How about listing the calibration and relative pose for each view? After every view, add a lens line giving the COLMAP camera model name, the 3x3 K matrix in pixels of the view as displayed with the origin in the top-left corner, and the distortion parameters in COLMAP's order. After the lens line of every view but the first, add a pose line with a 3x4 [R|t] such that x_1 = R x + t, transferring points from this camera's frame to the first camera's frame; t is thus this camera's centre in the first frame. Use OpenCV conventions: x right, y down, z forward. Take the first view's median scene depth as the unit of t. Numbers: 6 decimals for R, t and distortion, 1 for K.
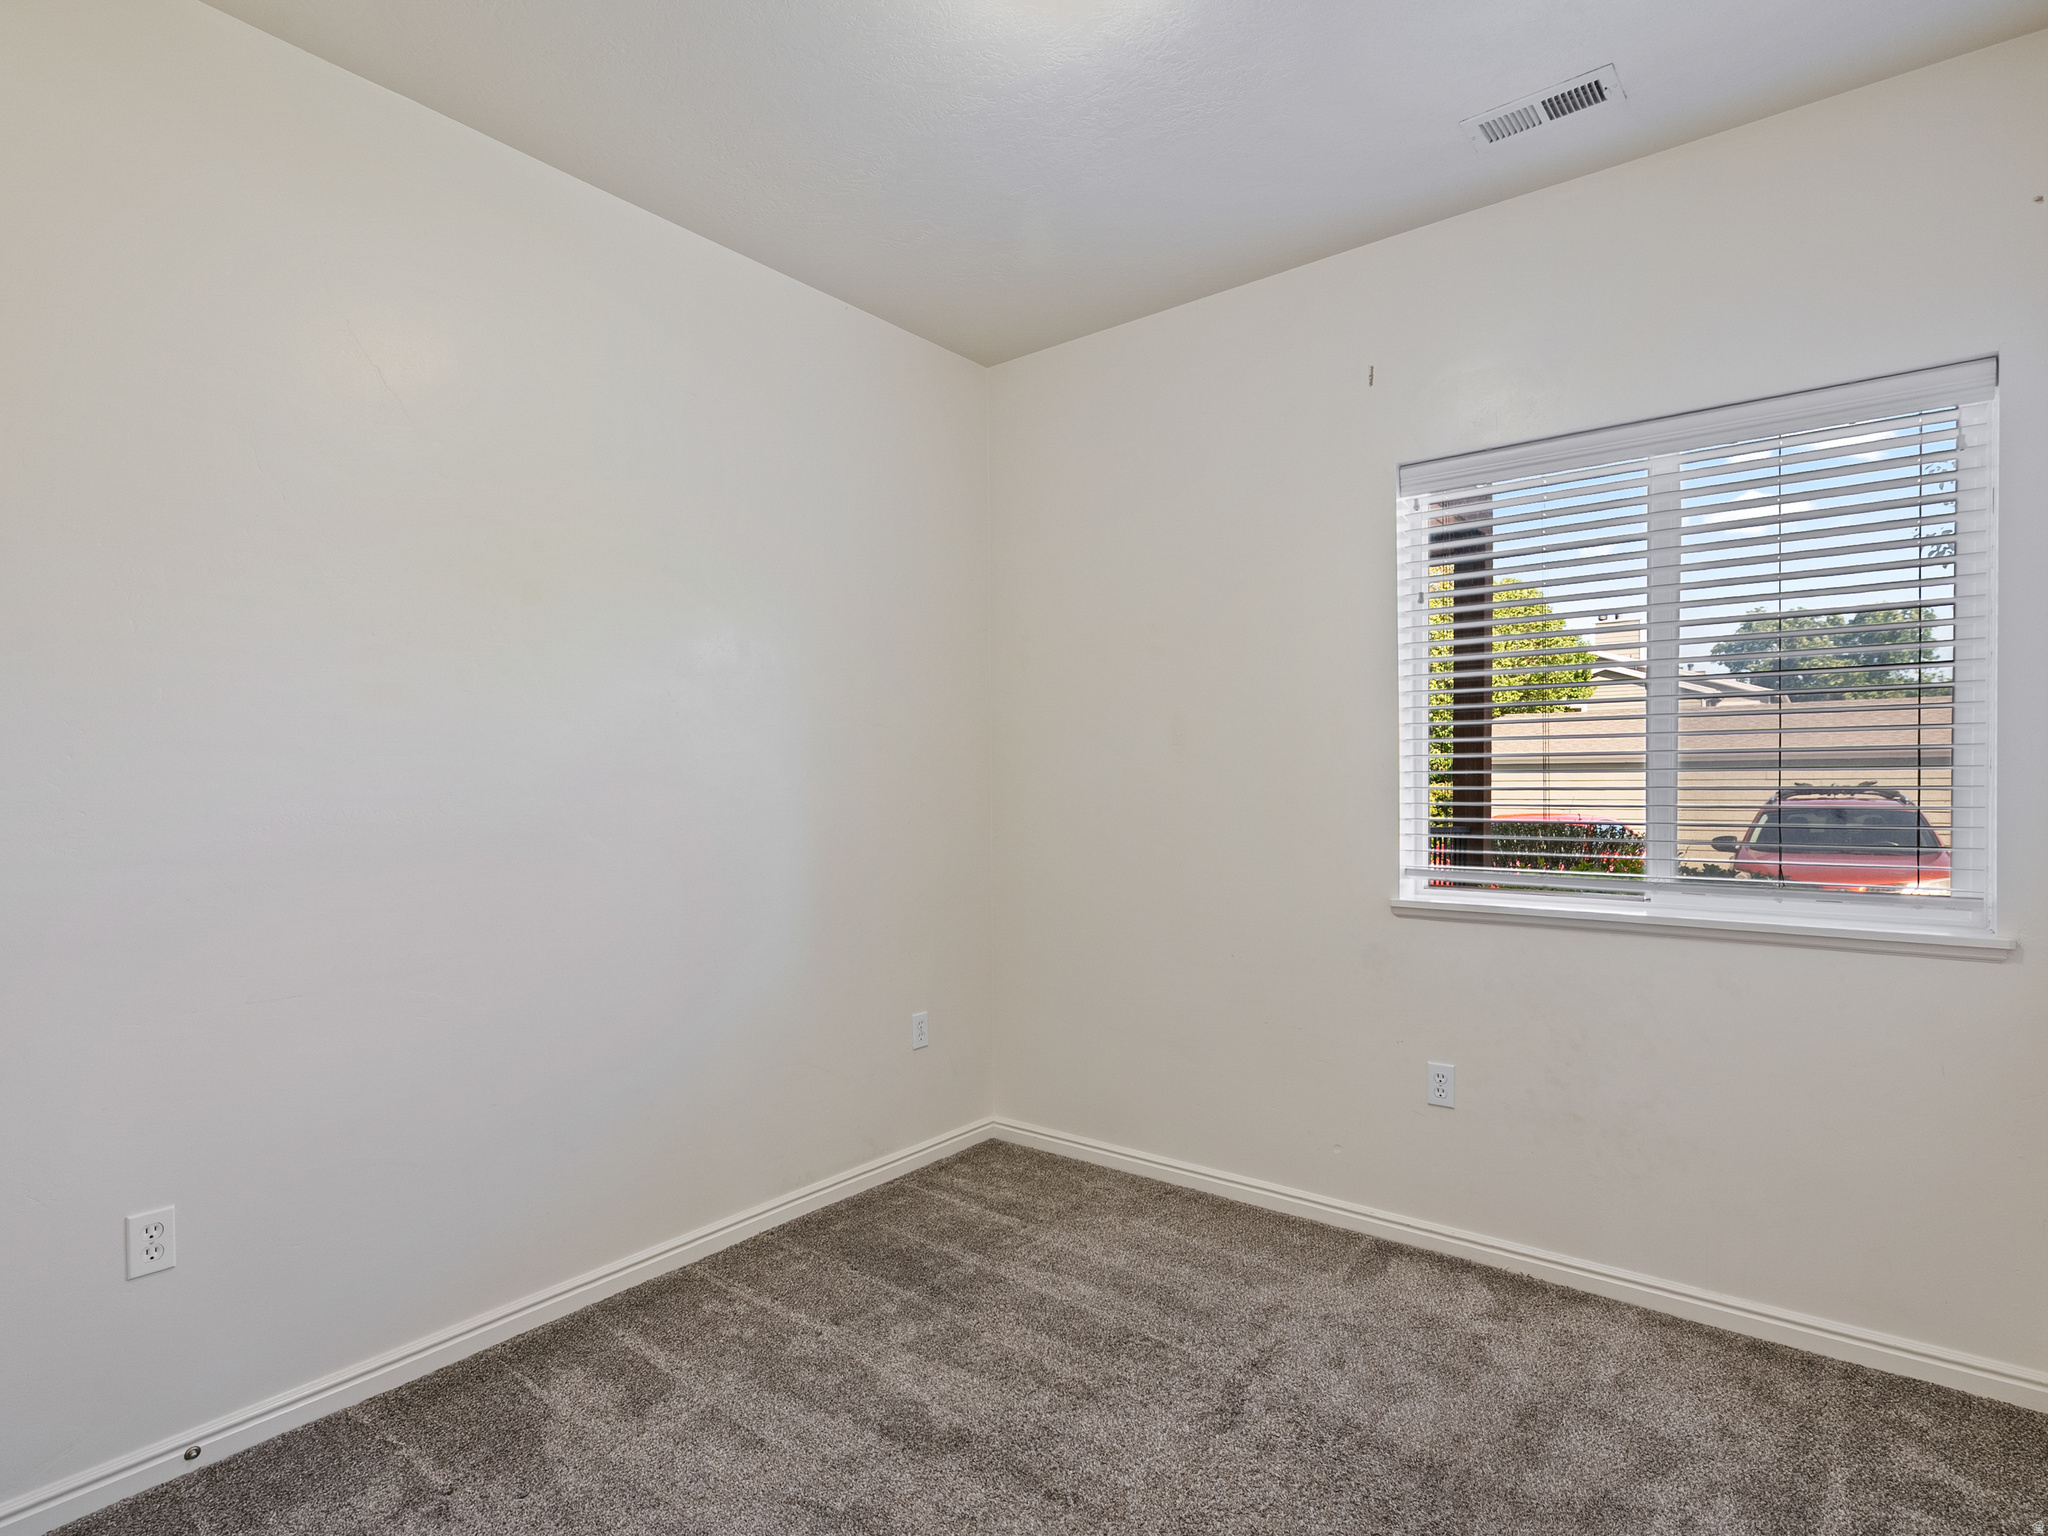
lens RADIAL K [[1043.5, 0, 1022.8], [0, 1043.5, 781.4], [0, 0, 1]] dist [-0.005050, 0.002827]
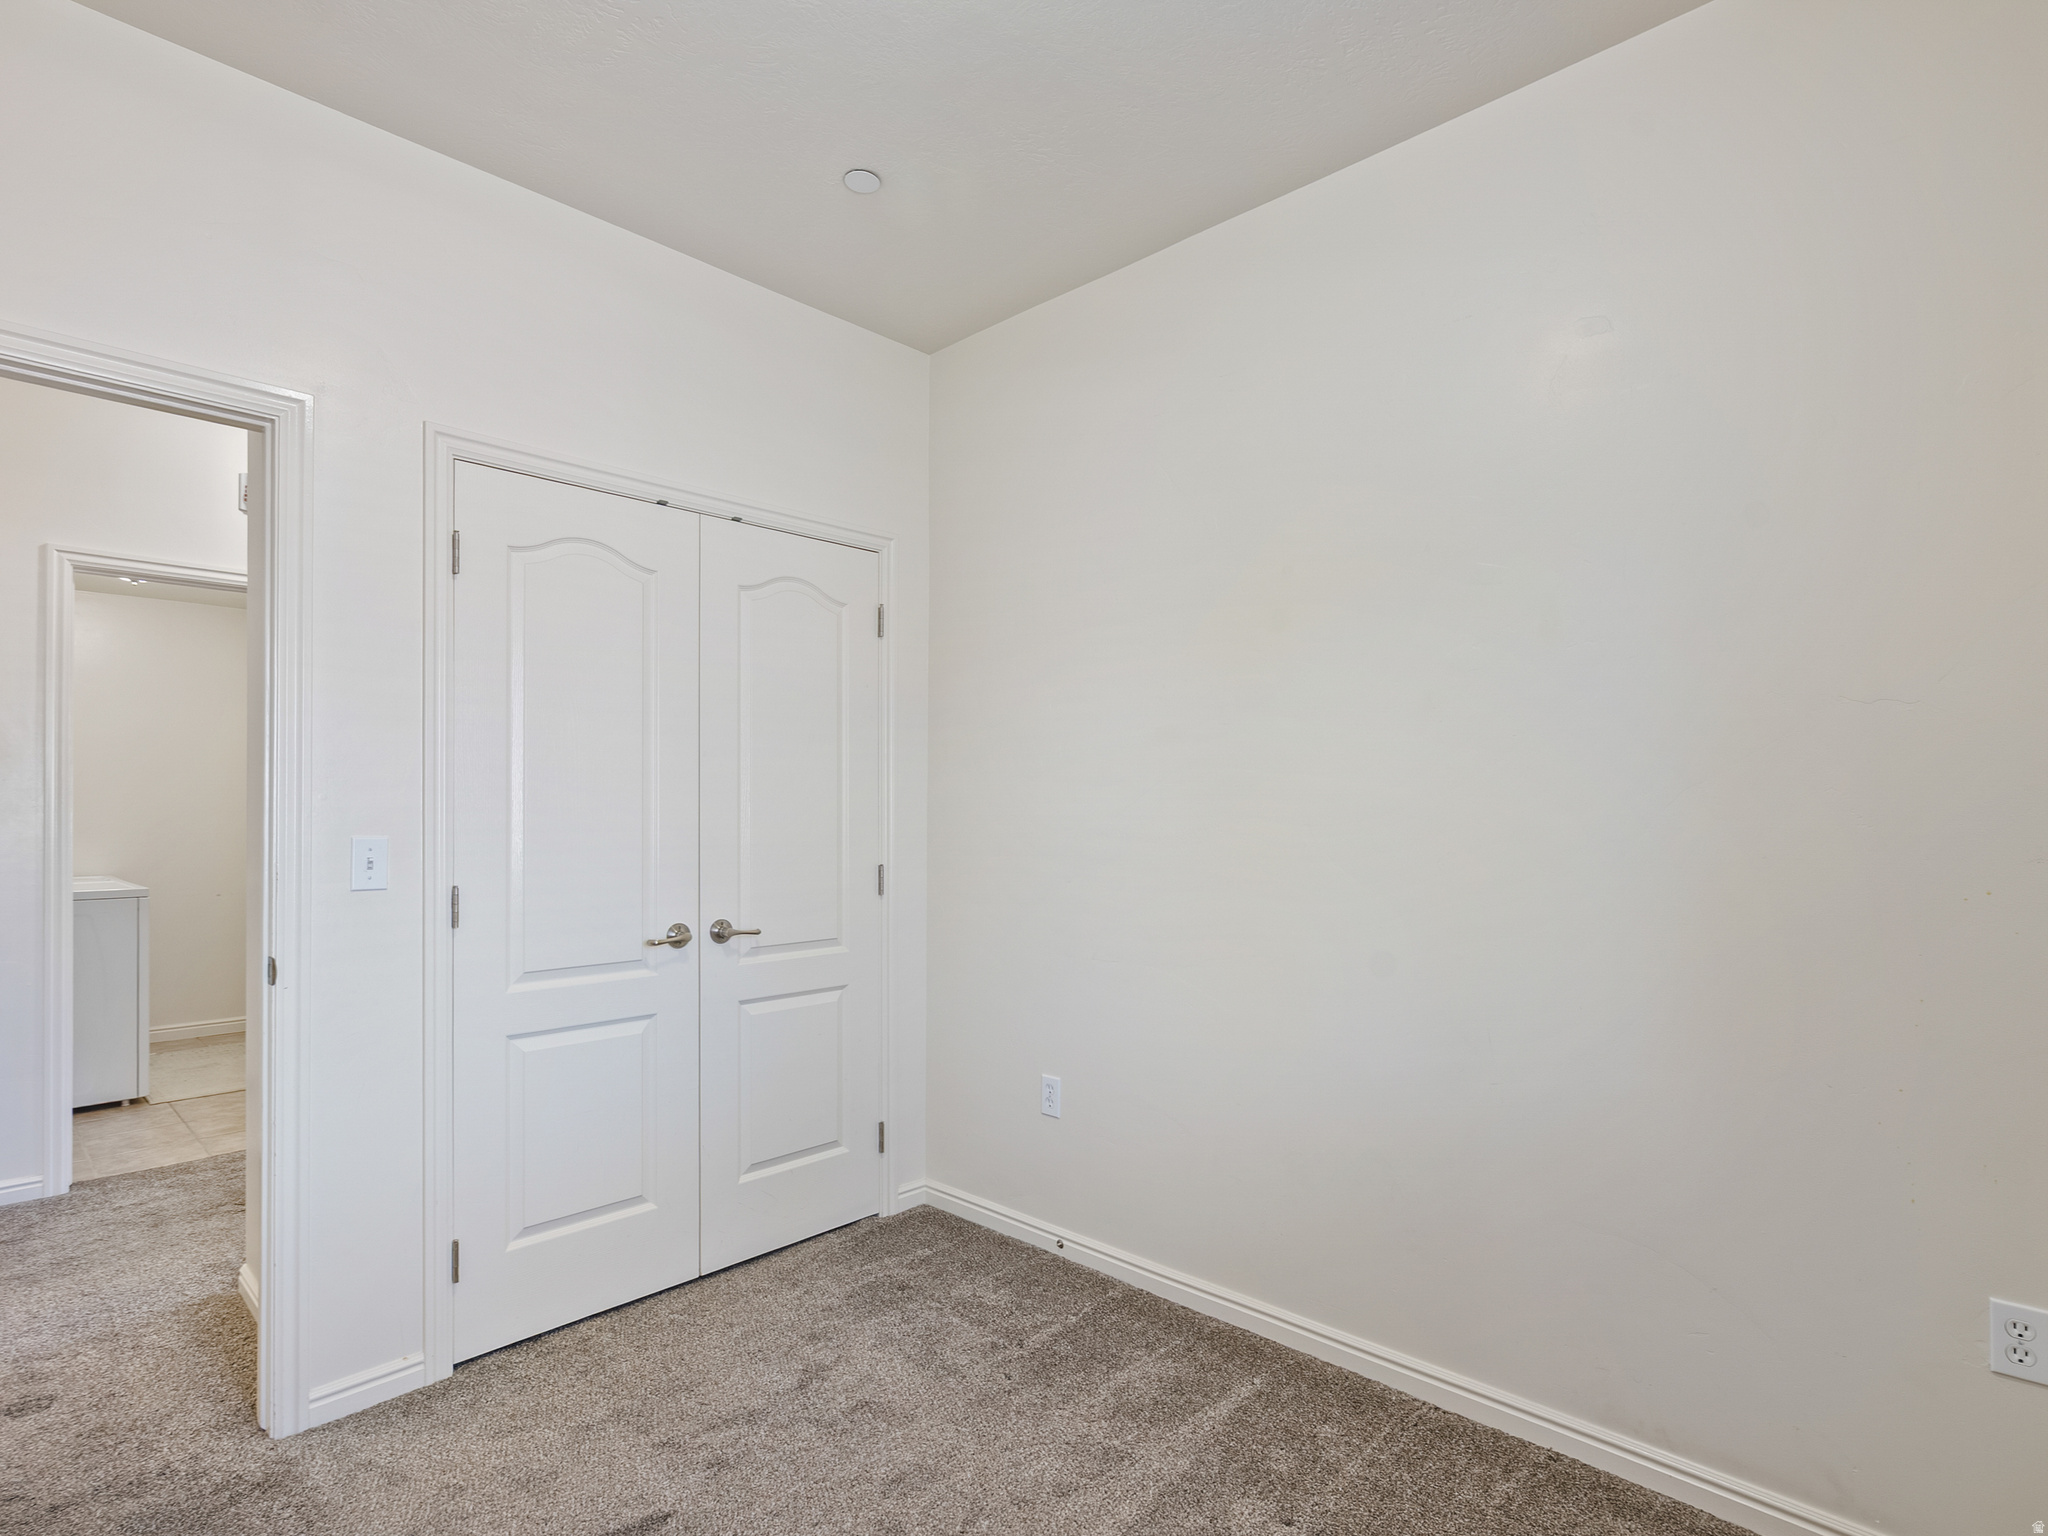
lens RADIAL K [[1048.3, 0, 1024.7], [0, 1048.3, 811.4], [0, 0, 1]] dist [-0.003684, -0.000130]
pose [[-0.097810, 0.004517, -0.995195, 0.667721], [-0.000486, 0.999989, 0.004587, 0.007682], [0.995205, 0.000933, -0.097806, 1.014397]]
